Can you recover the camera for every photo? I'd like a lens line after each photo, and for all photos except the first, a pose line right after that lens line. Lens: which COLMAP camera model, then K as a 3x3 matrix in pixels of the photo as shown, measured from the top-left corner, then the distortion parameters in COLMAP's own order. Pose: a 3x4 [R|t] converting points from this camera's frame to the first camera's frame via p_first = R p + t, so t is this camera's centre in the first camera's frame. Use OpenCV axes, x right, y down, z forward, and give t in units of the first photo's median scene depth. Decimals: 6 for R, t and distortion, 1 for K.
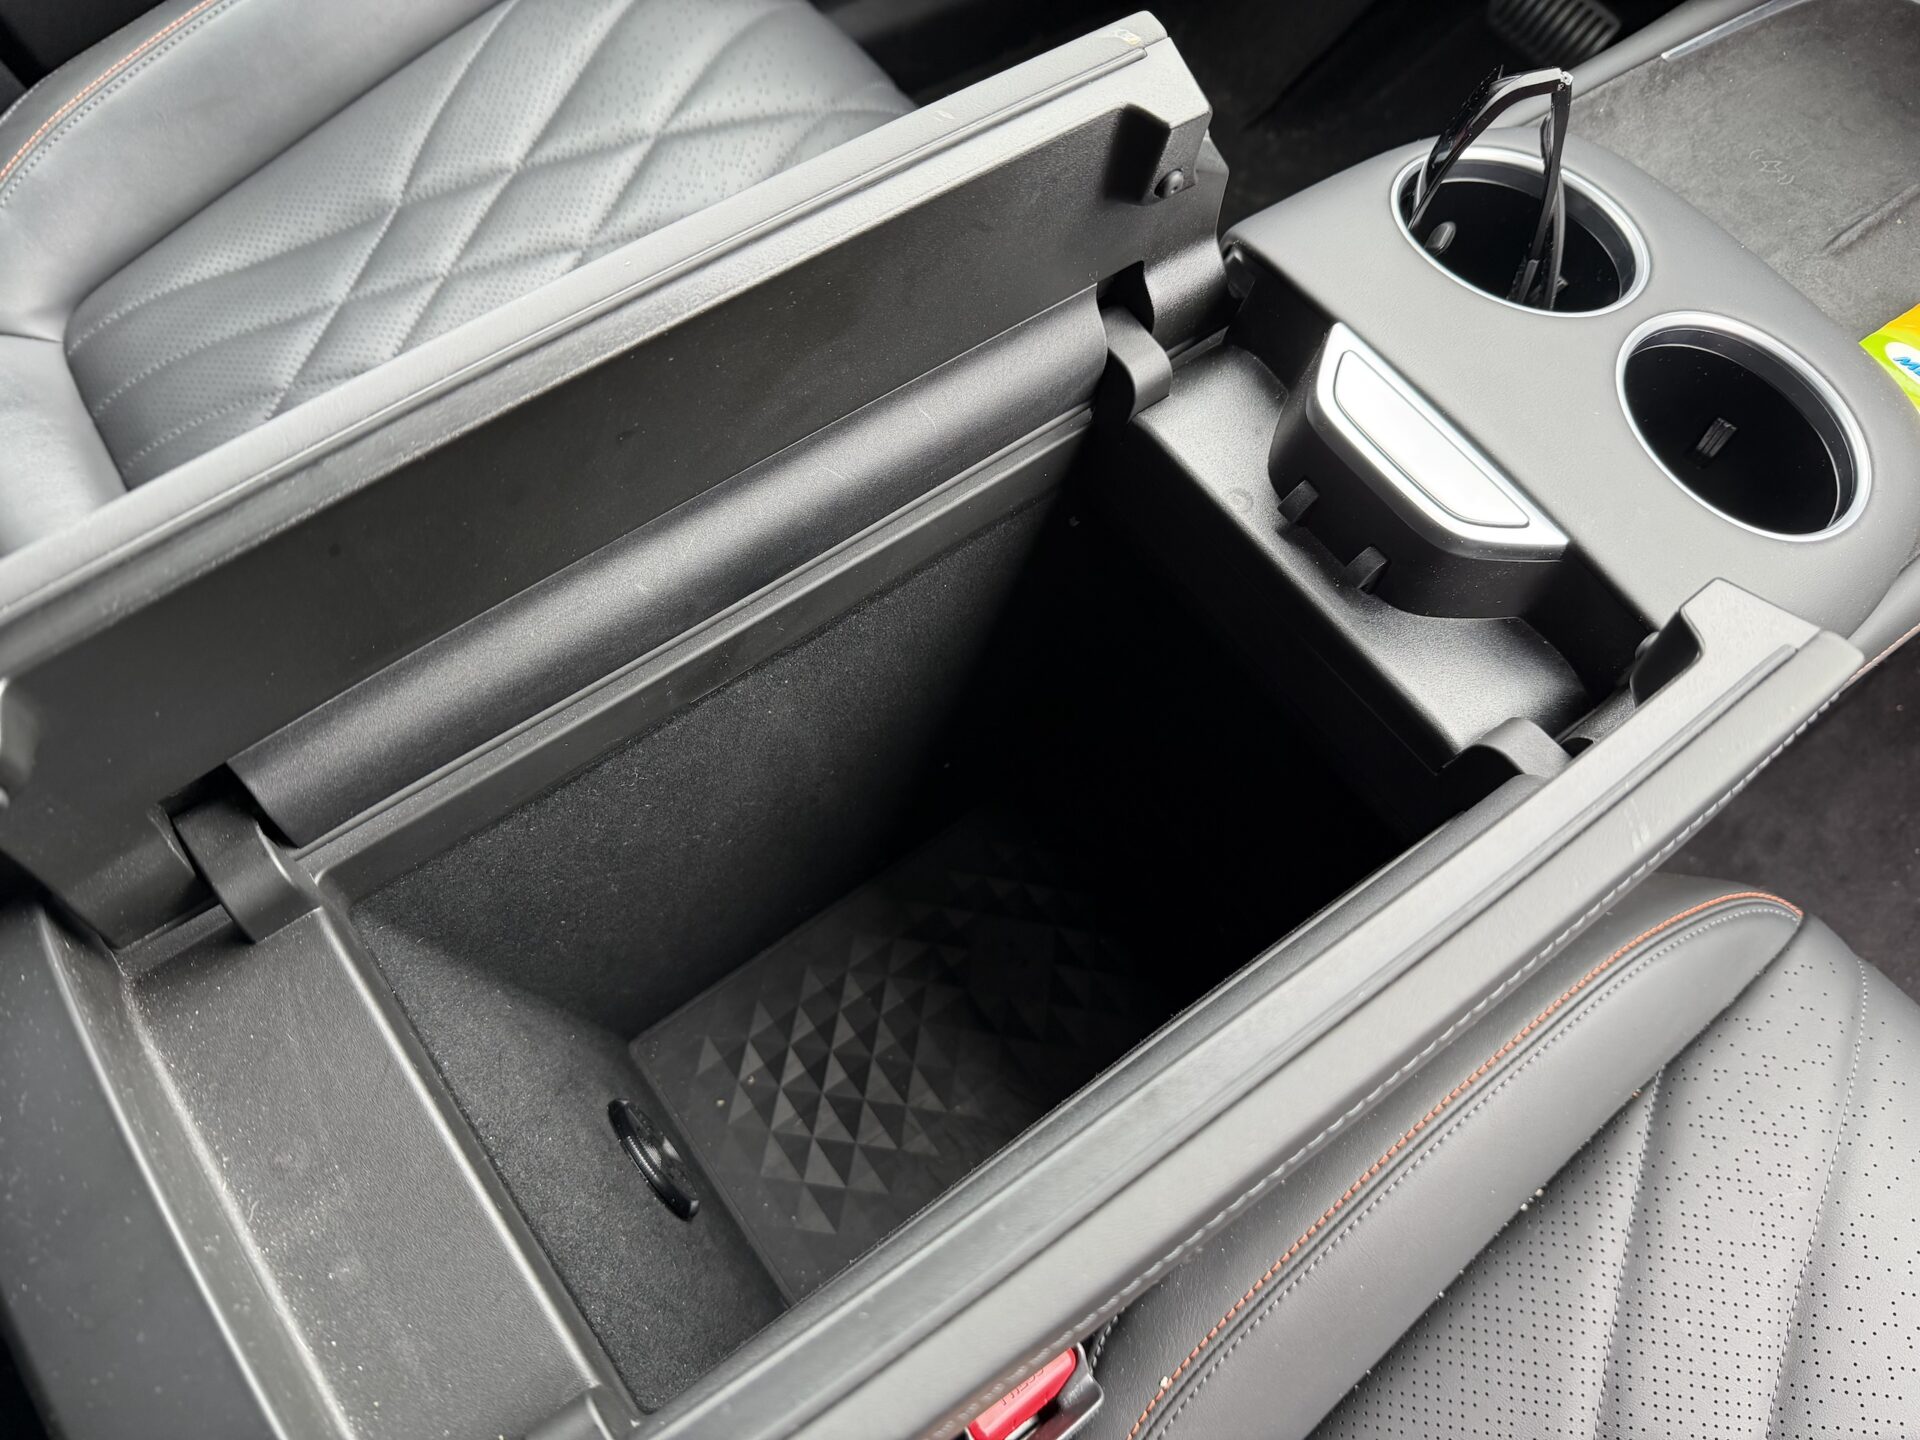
lens RADIAL K [[1383.9, 0, 960.0], [0, 1383.9, 720.0], [0, 0, 1]] dist [0.008646, -0.035868]
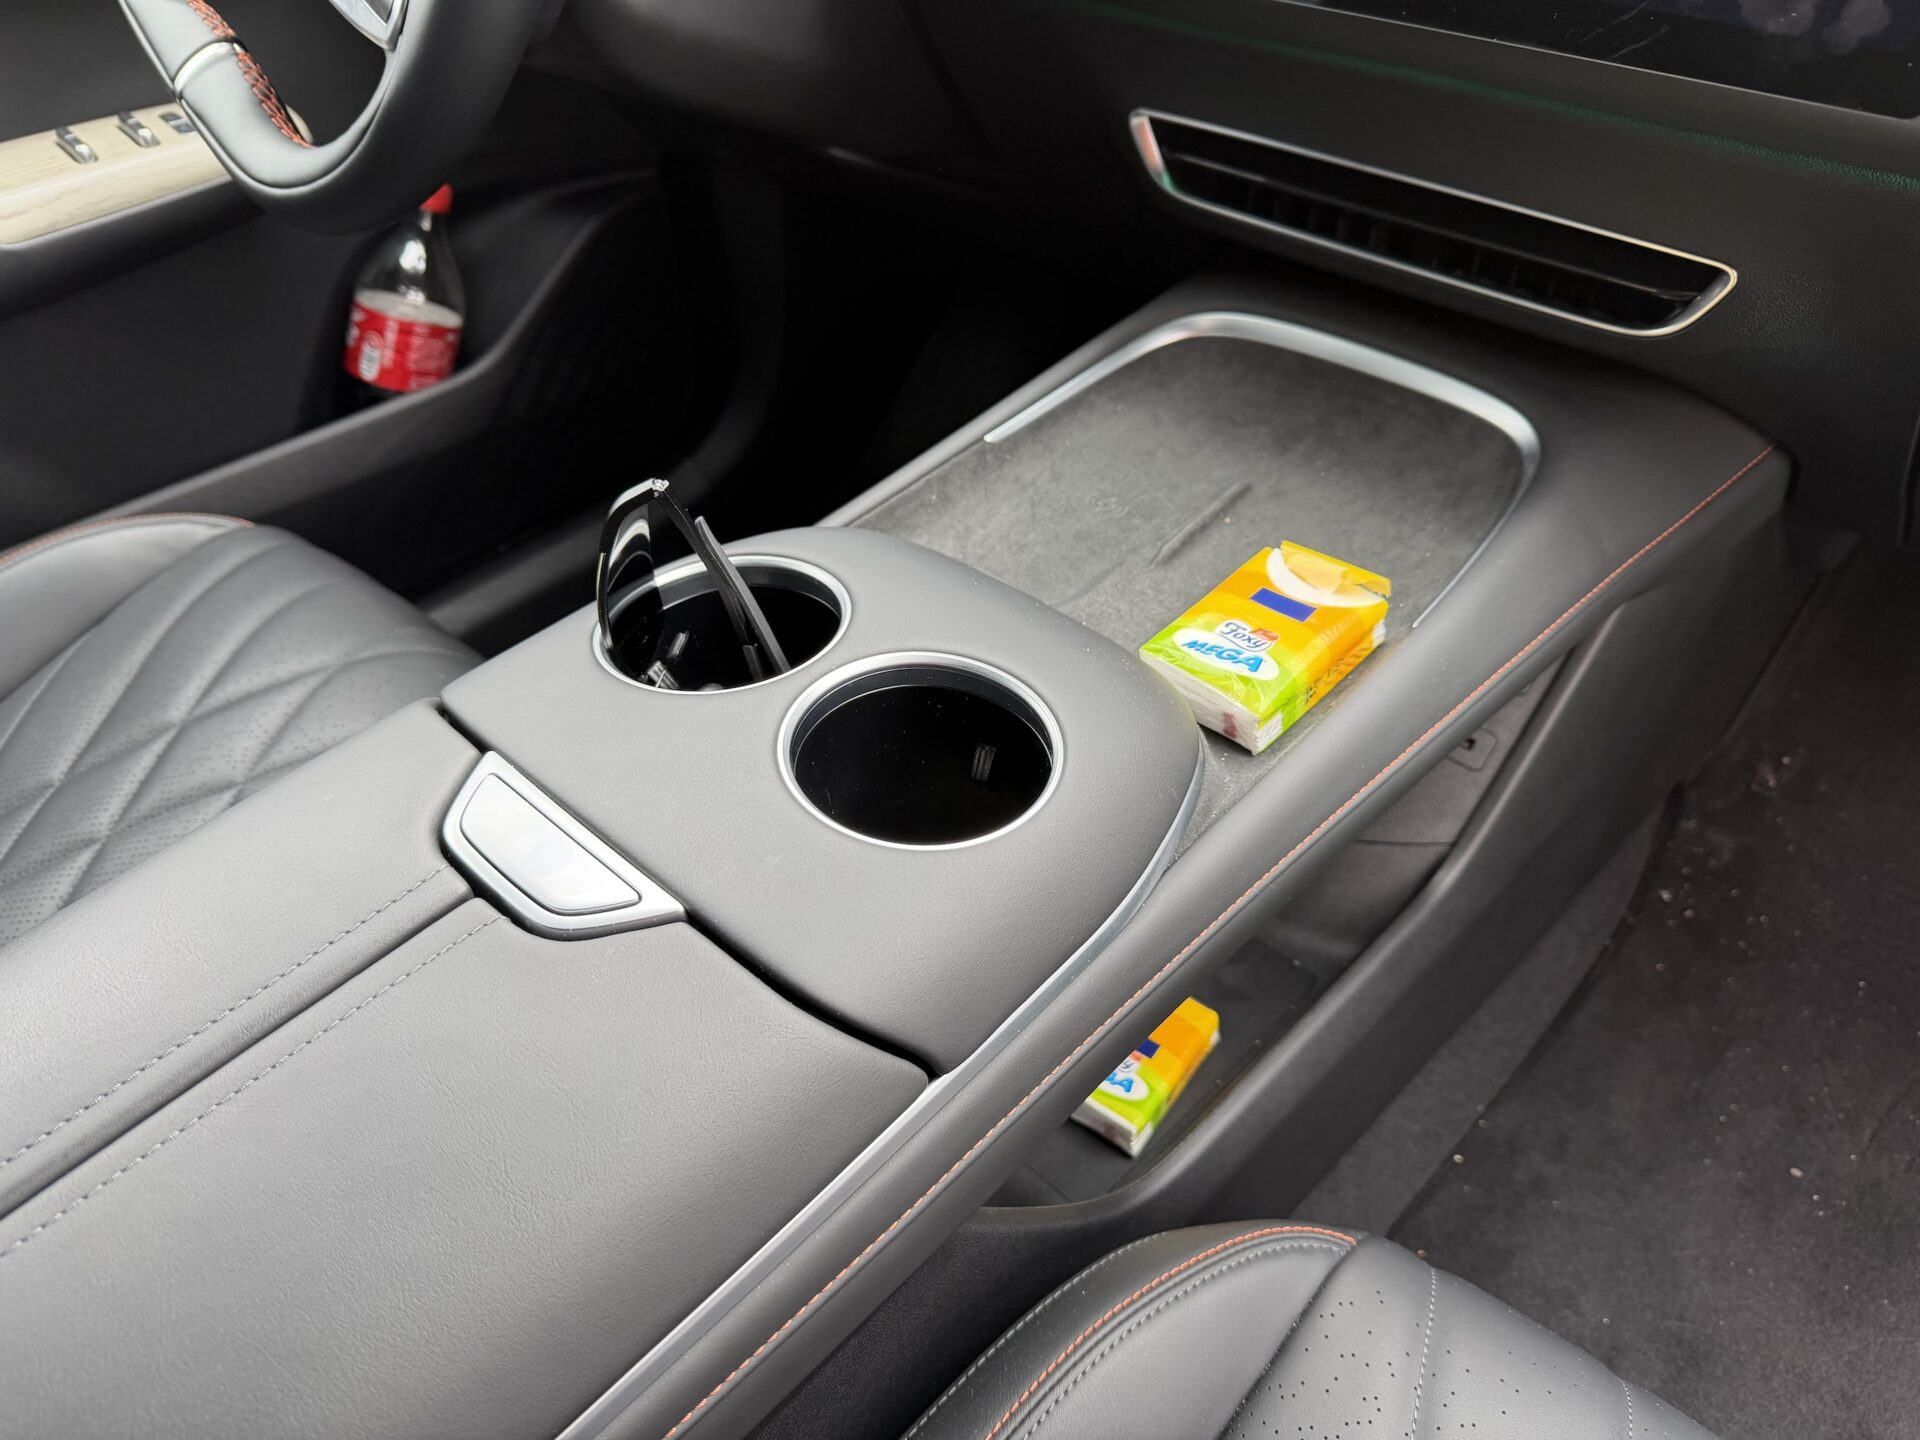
lens RADIAL K [[1383.9, 0, 960.0], [0, 1383.9, 720.0], [0, 0, 1]] dist [0.008646, -0.035868]
pose [[0.972335, -0.233551, 0.004279, 0.430923], [0.221642, 0.916659, -0.332583, 0.074401], [0.073753, 0.324330, 0.943064, 0.048293]]
